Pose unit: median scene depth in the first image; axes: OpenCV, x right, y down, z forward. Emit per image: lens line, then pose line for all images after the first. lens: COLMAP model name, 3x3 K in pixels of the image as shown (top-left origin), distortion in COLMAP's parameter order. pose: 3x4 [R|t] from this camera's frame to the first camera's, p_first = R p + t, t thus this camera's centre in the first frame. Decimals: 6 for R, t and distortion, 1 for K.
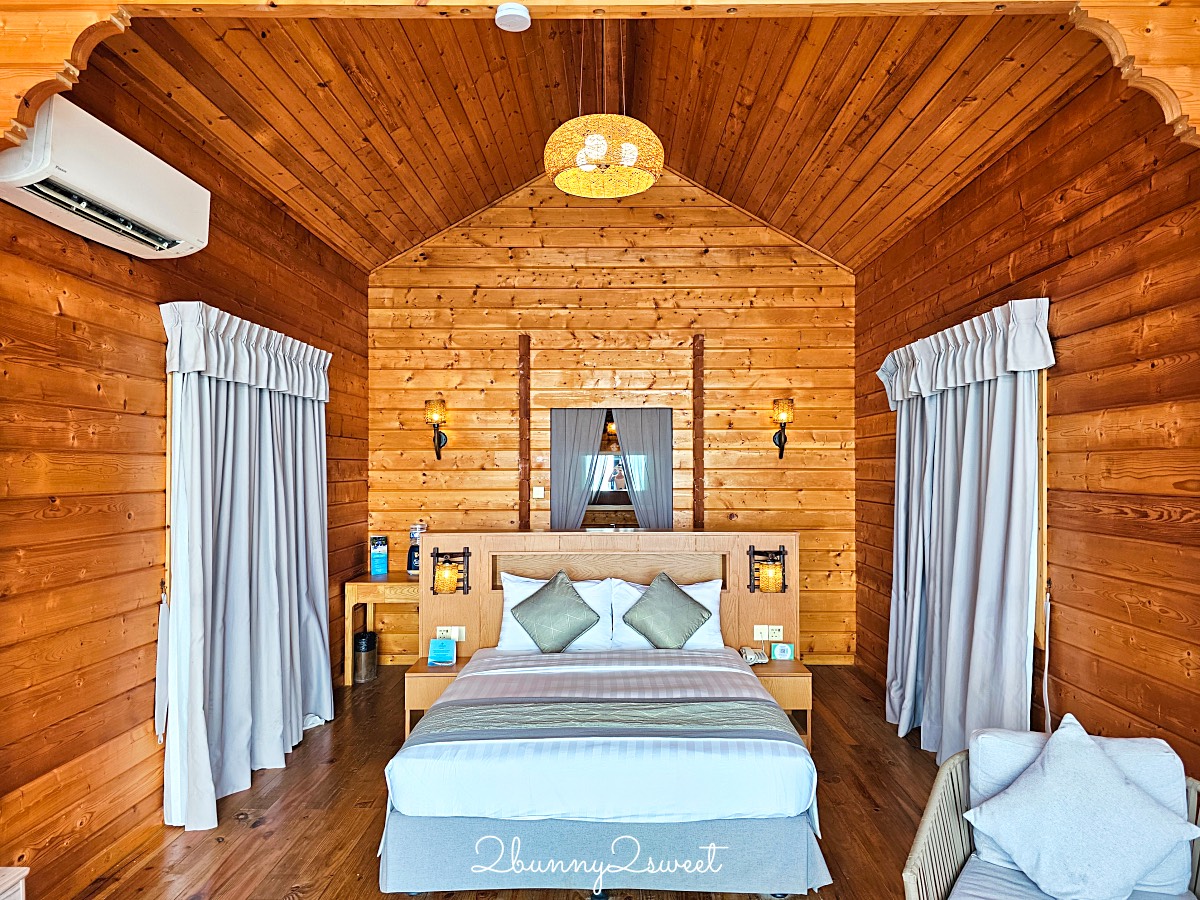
lens RADIAL K [[793.4, 0, 607.6], [0, 793.4, 449.4], [0, 0, 1]] dist [0.048275, -0.033375]
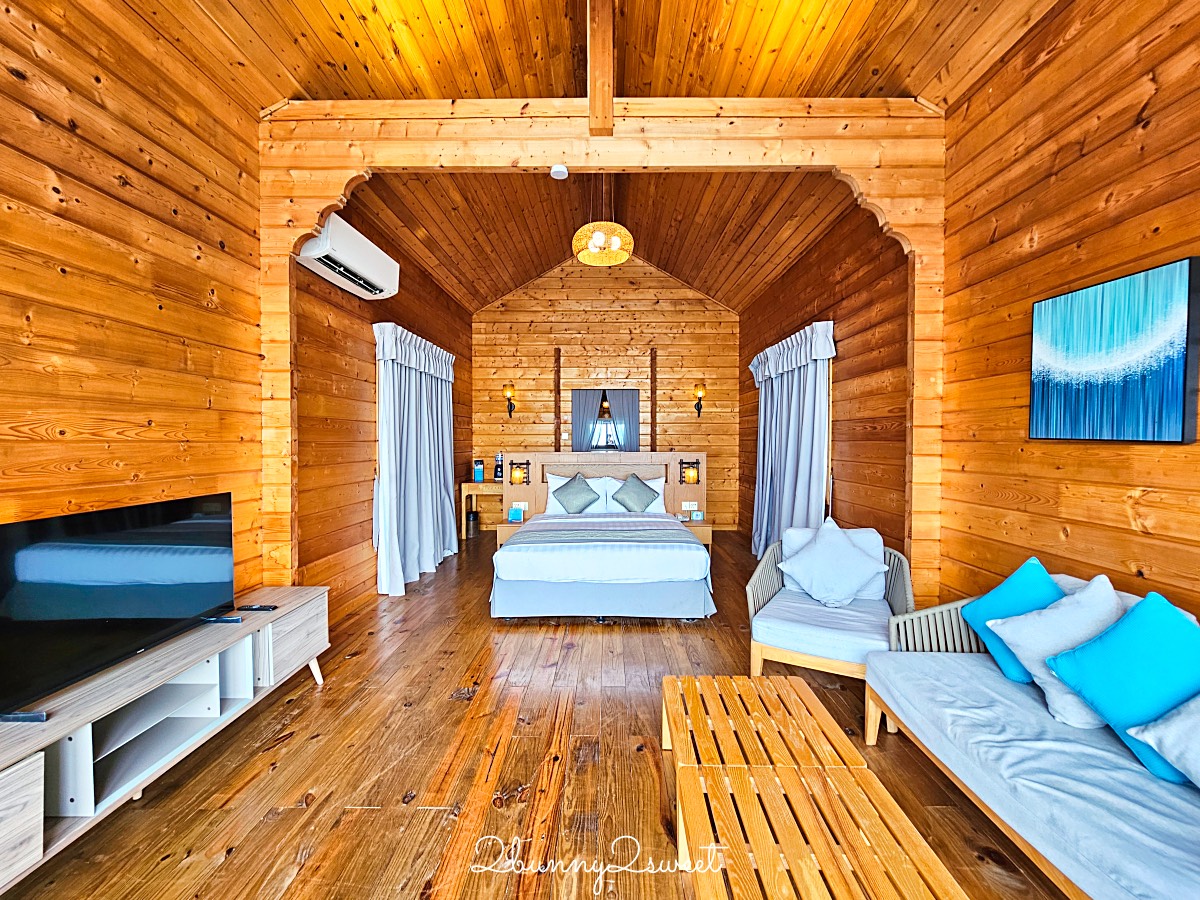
lens RADIAL K [[492.2, 0, 601.1], [0, 492.2, 459.7], [0, 0, 1]] dist [0.002749, 0.000648]
pose [[0.999999, -0.000233, 0.001191, -0.009135], [0.000195, 0.999479, 0.032263, 0.101609], [-0.001198, -0.032262, 0.999479, -0.184143]]
